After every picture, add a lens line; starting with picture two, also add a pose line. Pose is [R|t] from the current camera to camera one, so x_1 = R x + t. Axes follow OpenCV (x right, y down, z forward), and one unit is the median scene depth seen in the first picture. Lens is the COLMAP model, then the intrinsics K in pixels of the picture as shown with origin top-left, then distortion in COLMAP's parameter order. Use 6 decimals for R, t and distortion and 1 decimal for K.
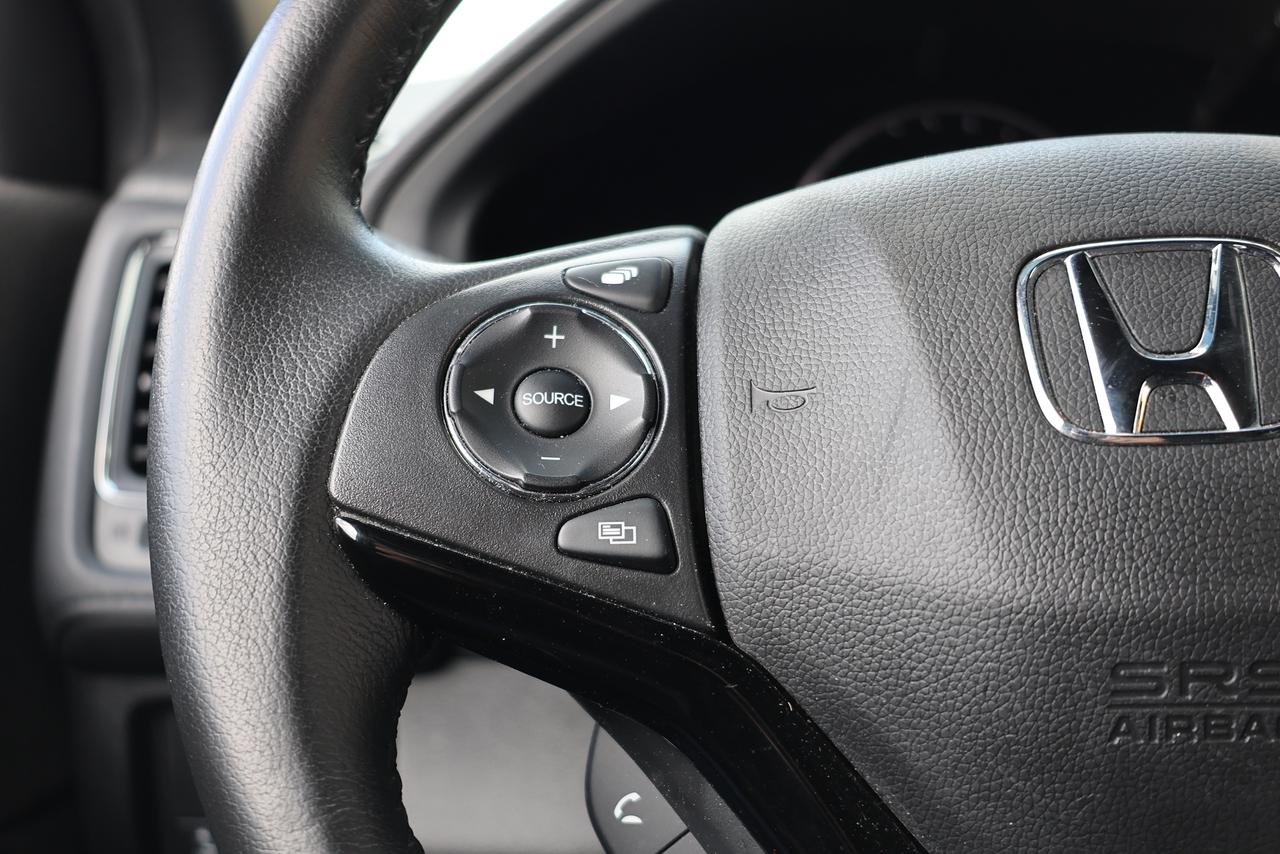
lens RADIAL K [[1383.8, 0, 640.4], [0, 1383.8, 409.6], [0, 0, 1]] dist [0.003914, 0.004686]
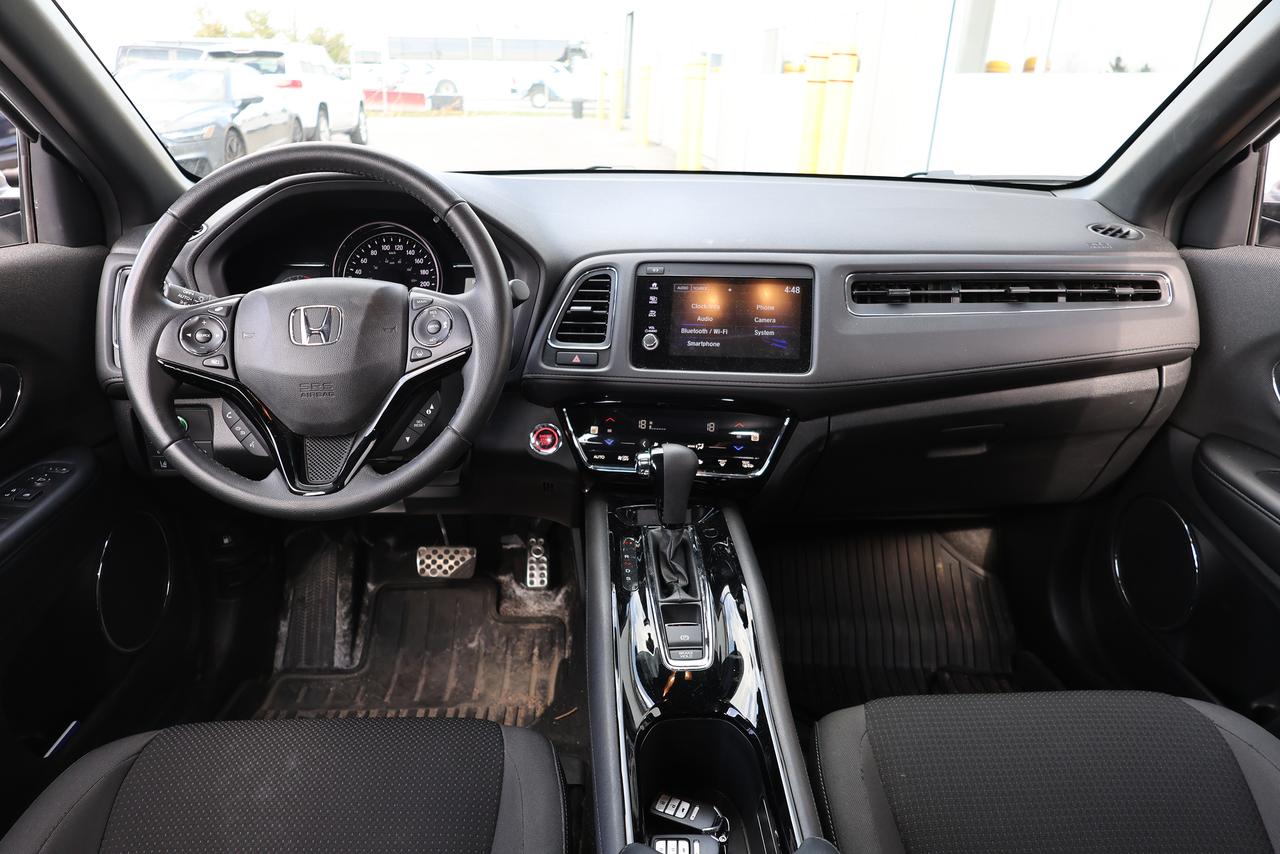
lens RADIAL K [[870.2, 0, 640.0], [0, 870.2, 427.0], [0, 0, 1]] dist [-0.010304, -0.001278]
pose [[0.988162, -0.022966, 0.151687, 1.021798], [-0.007520, 0.980292, 0.197411, -0.316953], [-0.153231, -0.196215, 0.968514, -2.381287]]
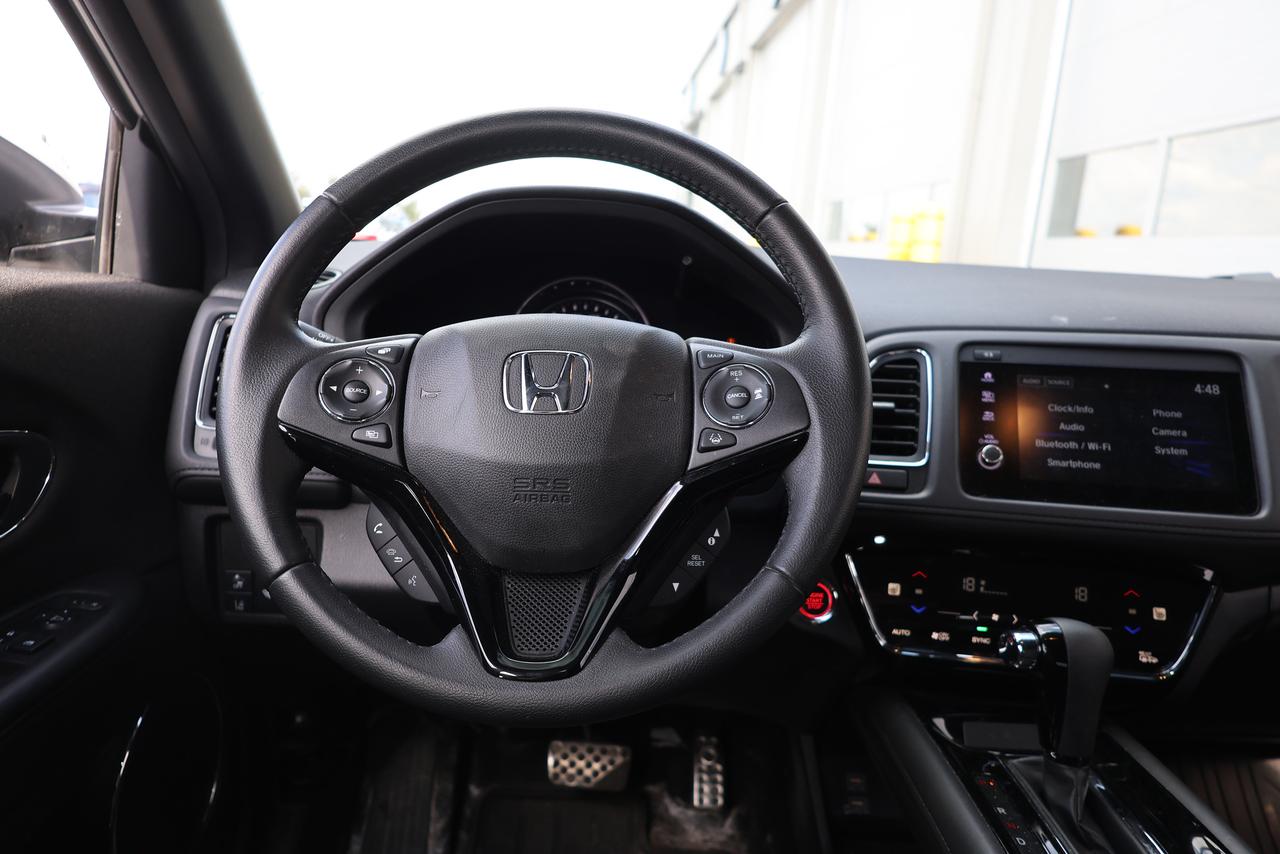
lens RADIAL K [[876.2, 0, 640.0], [0, 876.2, 427.0], [0, 0, 1]] dist [-0.012254, 0.002793]
pose [[0.993322, 0.050455, 0.103757, 0.356139], [-0.052288, 0.998519, 0.015016, 0.010518], [-0.102846, -0.020341, 0.994489, -0.966882]]
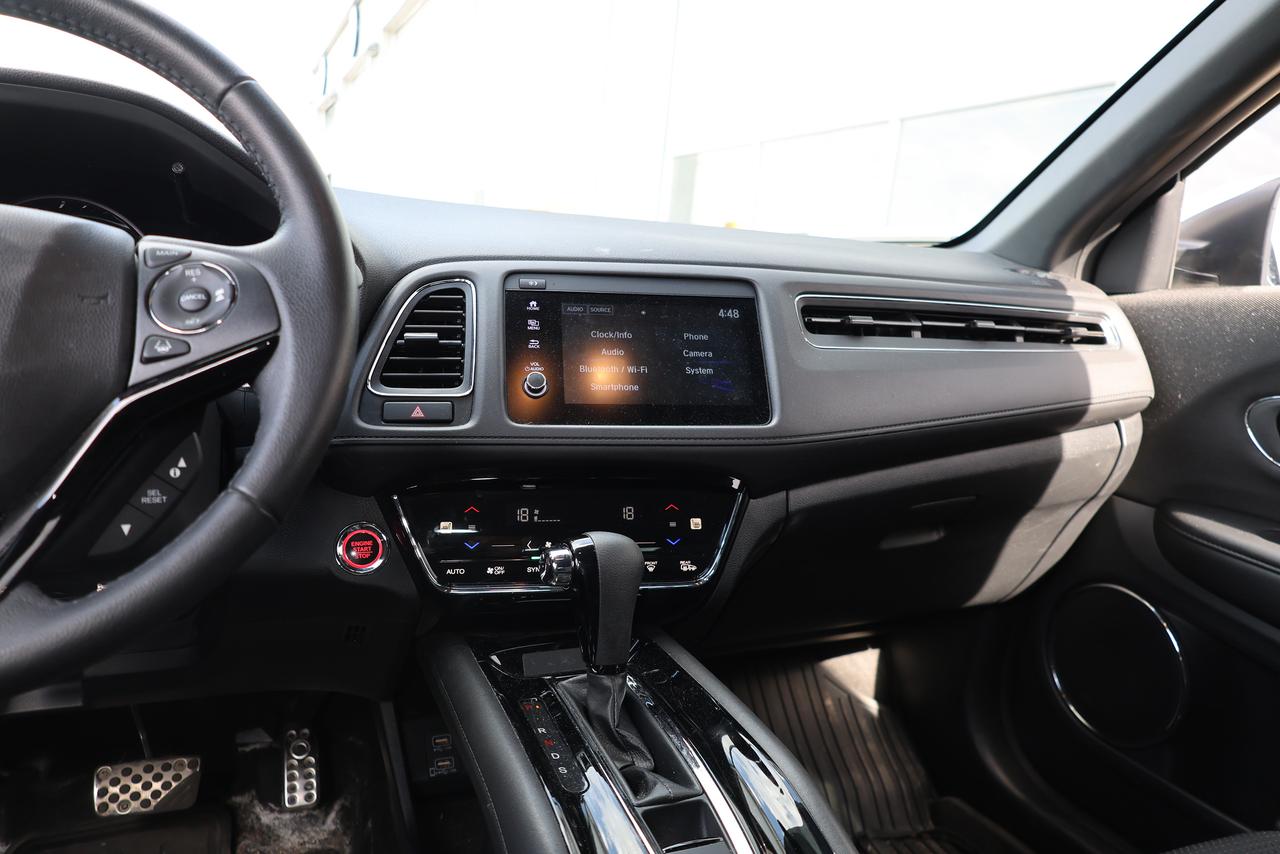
lens RADIAL K [[876.2, 0, 640.0], [0, 876.2, 427.0], [0, 0, 1]] dist [-0.012254, 0.002793]
pose [[0.883033, -0.006824, 0.469262, 0.732929], [0.001144, 0.999923, 0.012389, 0.180686], [-0.469310, -0.010403, 0.882972, -0.904281]]
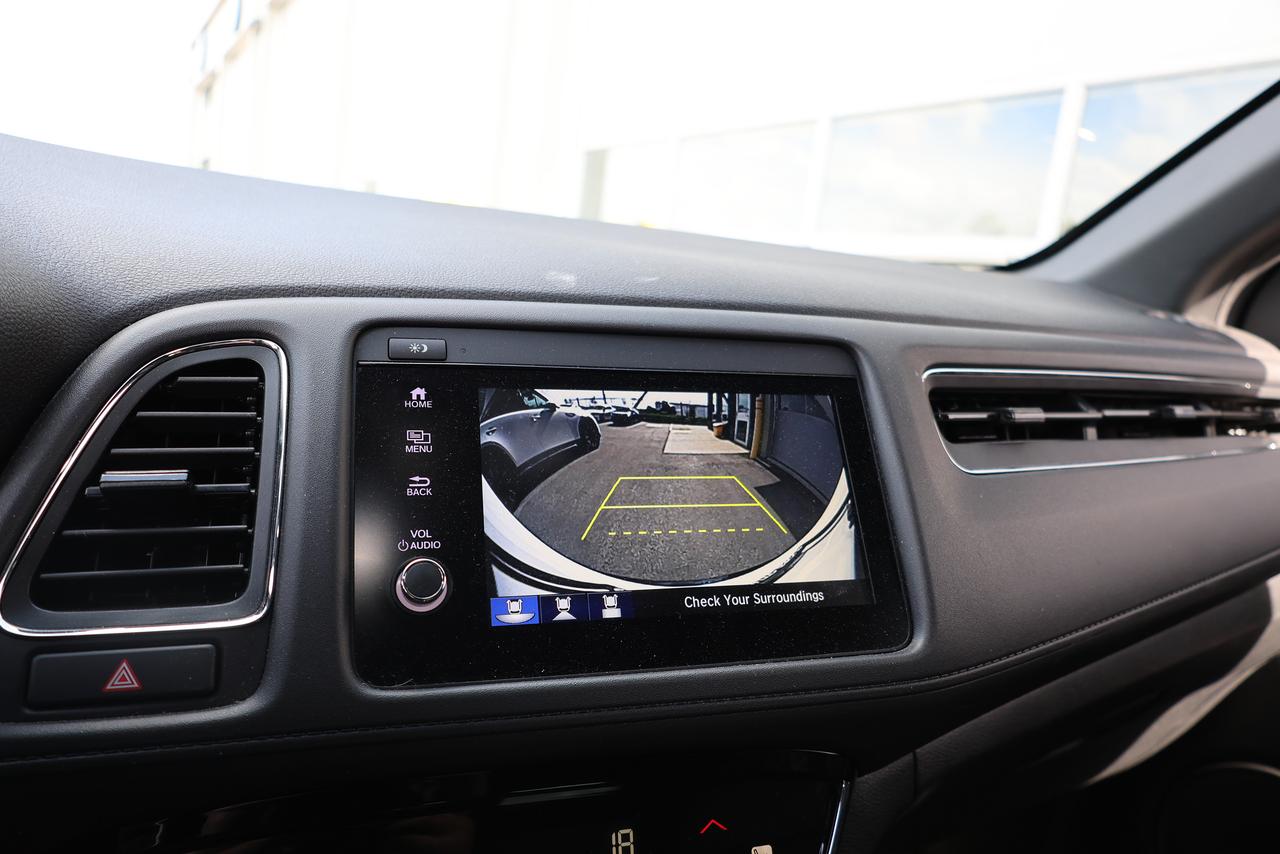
lens RADIAL K [[876.2, 0, 640.0], [0, 876.2, 427.0], [0, 0, 1]] dist [-0.012254, 0.002793]
pose [[0.822973, -0.000482, 0.568080, 1.265654], [-0.008377, 0.999881, 0.012984, -0.138466], [-0.568019, -0.015444, 0.822871, 0.439431]]
